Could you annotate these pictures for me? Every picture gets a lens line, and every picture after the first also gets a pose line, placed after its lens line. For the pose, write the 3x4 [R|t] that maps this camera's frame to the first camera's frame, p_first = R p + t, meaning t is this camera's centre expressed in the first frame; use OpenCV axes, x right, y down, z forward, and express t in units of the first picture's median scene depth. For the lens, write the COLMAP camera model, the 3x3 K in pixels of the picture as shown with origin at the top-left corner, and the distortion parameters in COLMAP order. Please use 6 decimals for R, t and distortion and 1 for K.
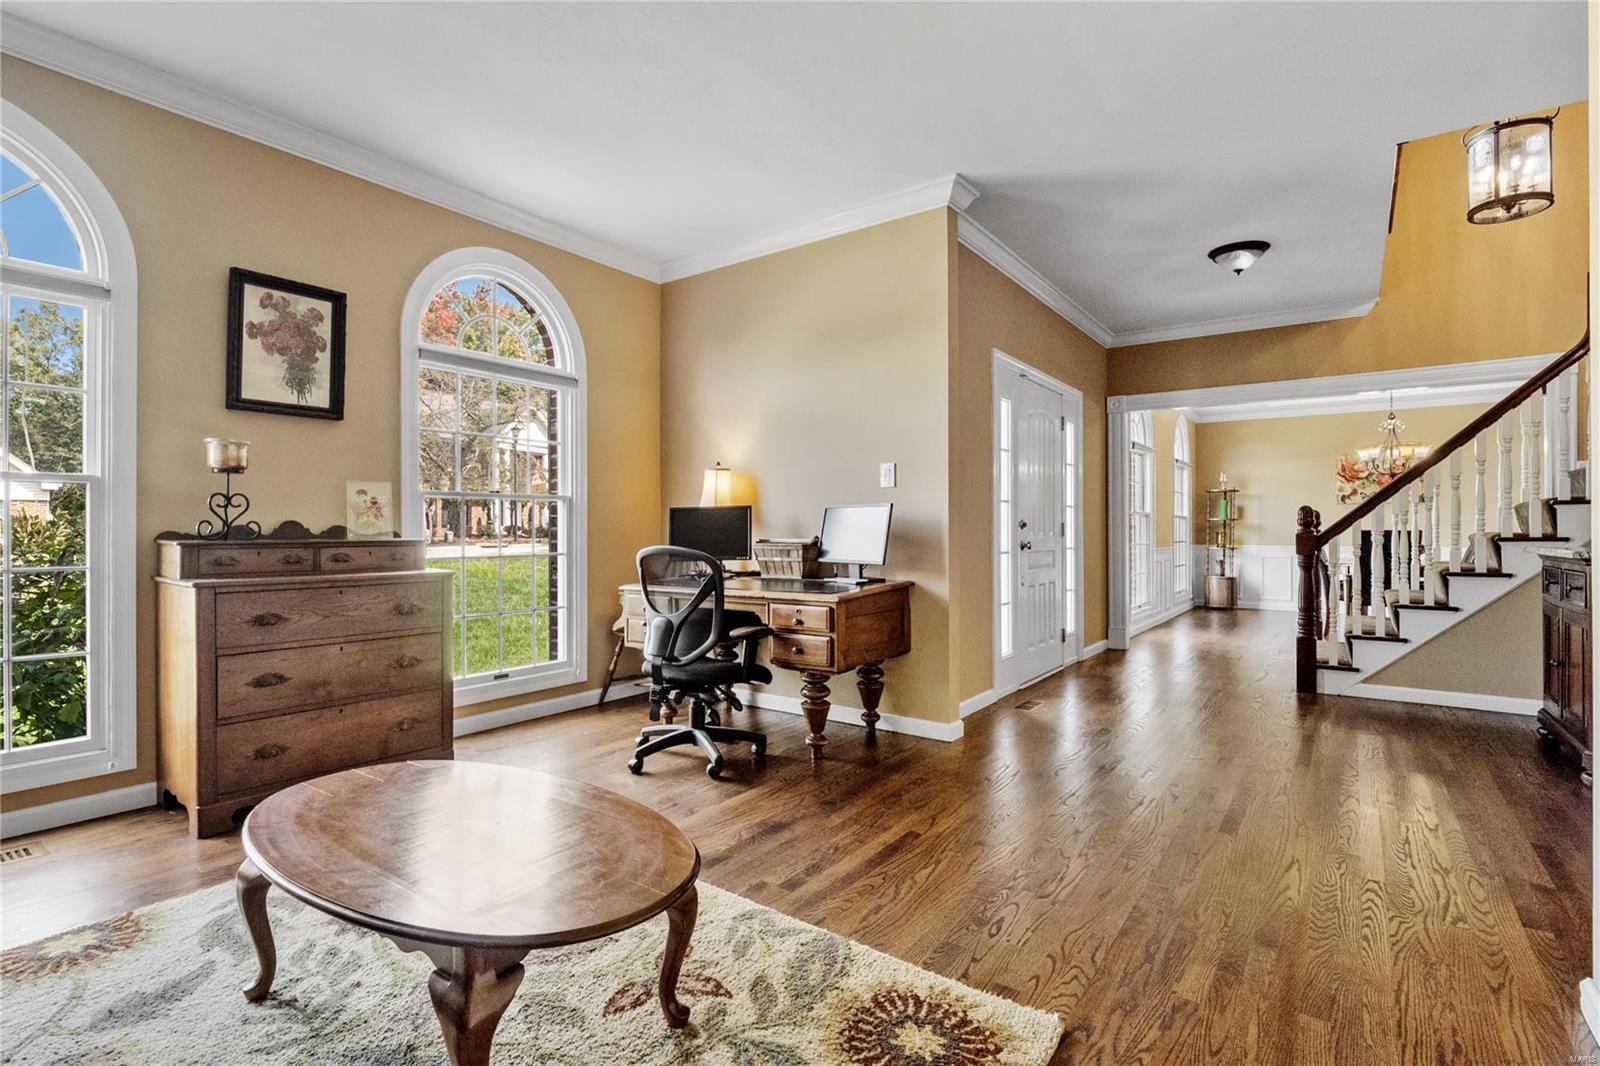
lens RADIAL K [[755.9, 0, 800.0], [0, 755.9, 533.0], [0, 0, 1]] dist [-0.001757, -0.001339]
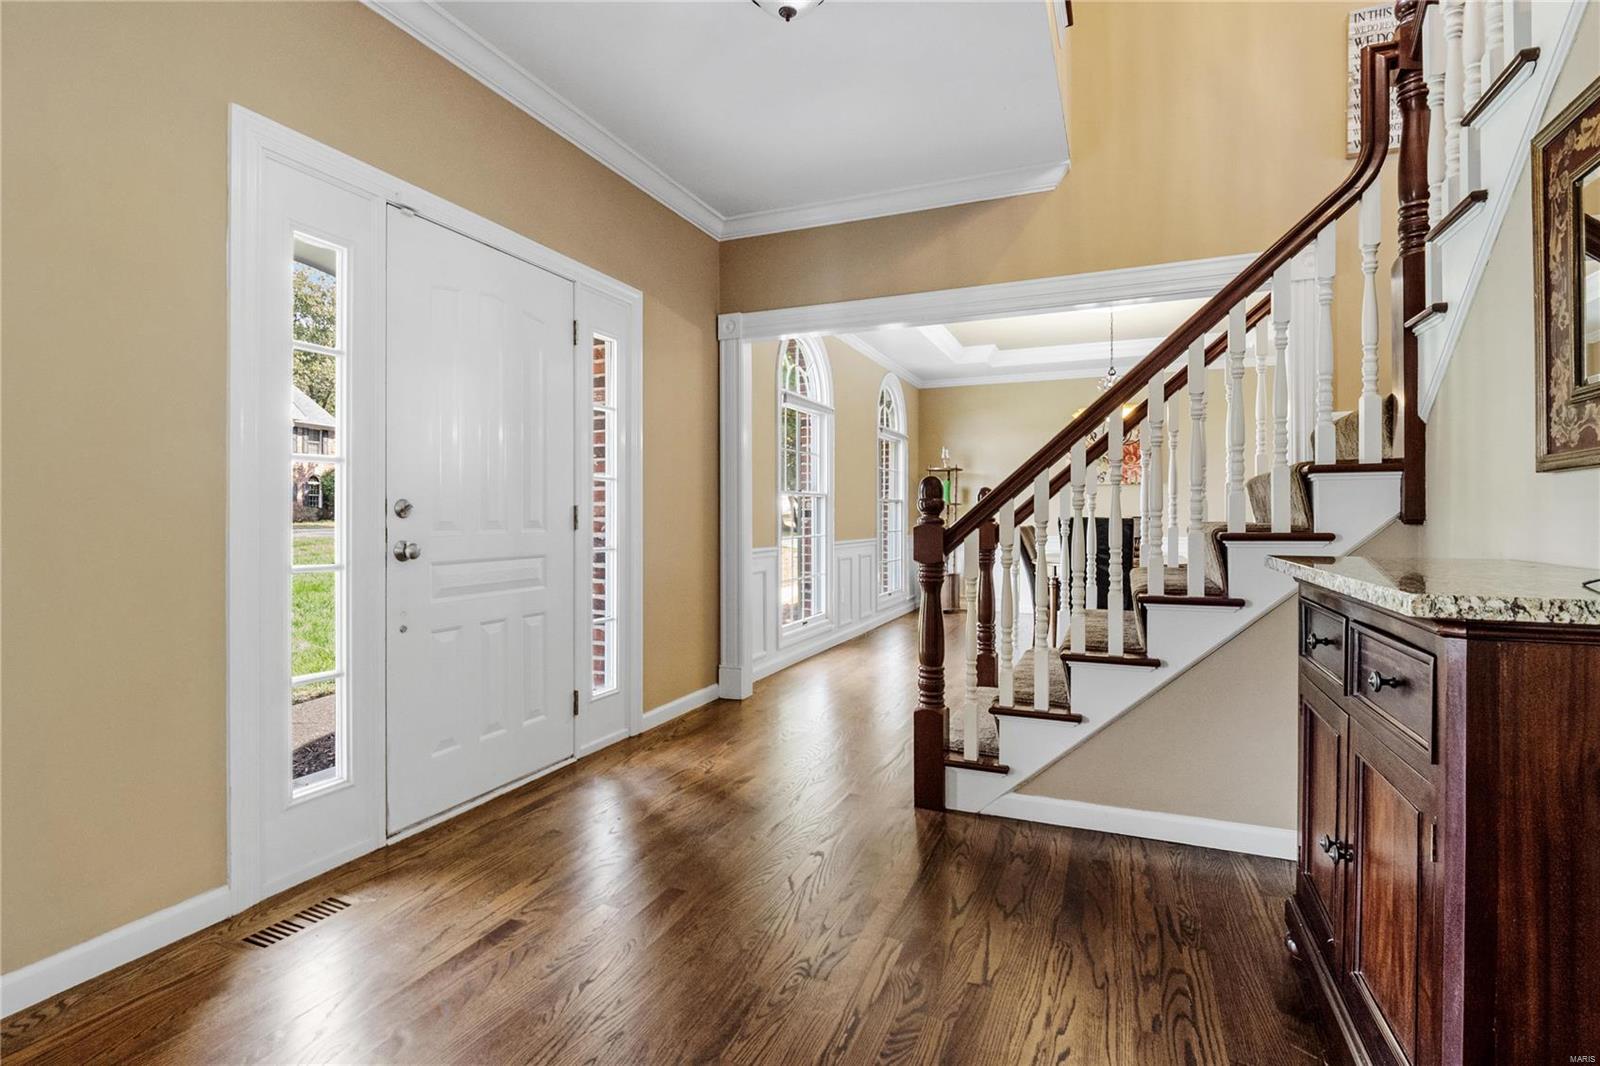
lens RADIAL K [[750.3, 0, 786.2], [0, 750.3, 525.9], [0, 0, 1]] dist [0.000485, -0.020126]
pose [[0.978673, -0.002490, 0.205409, 0.466471], [0.000696, 0.999961, 0.008804, -0.004166], [-0.205423, -0.008473, 0.978637, 0.493116]]
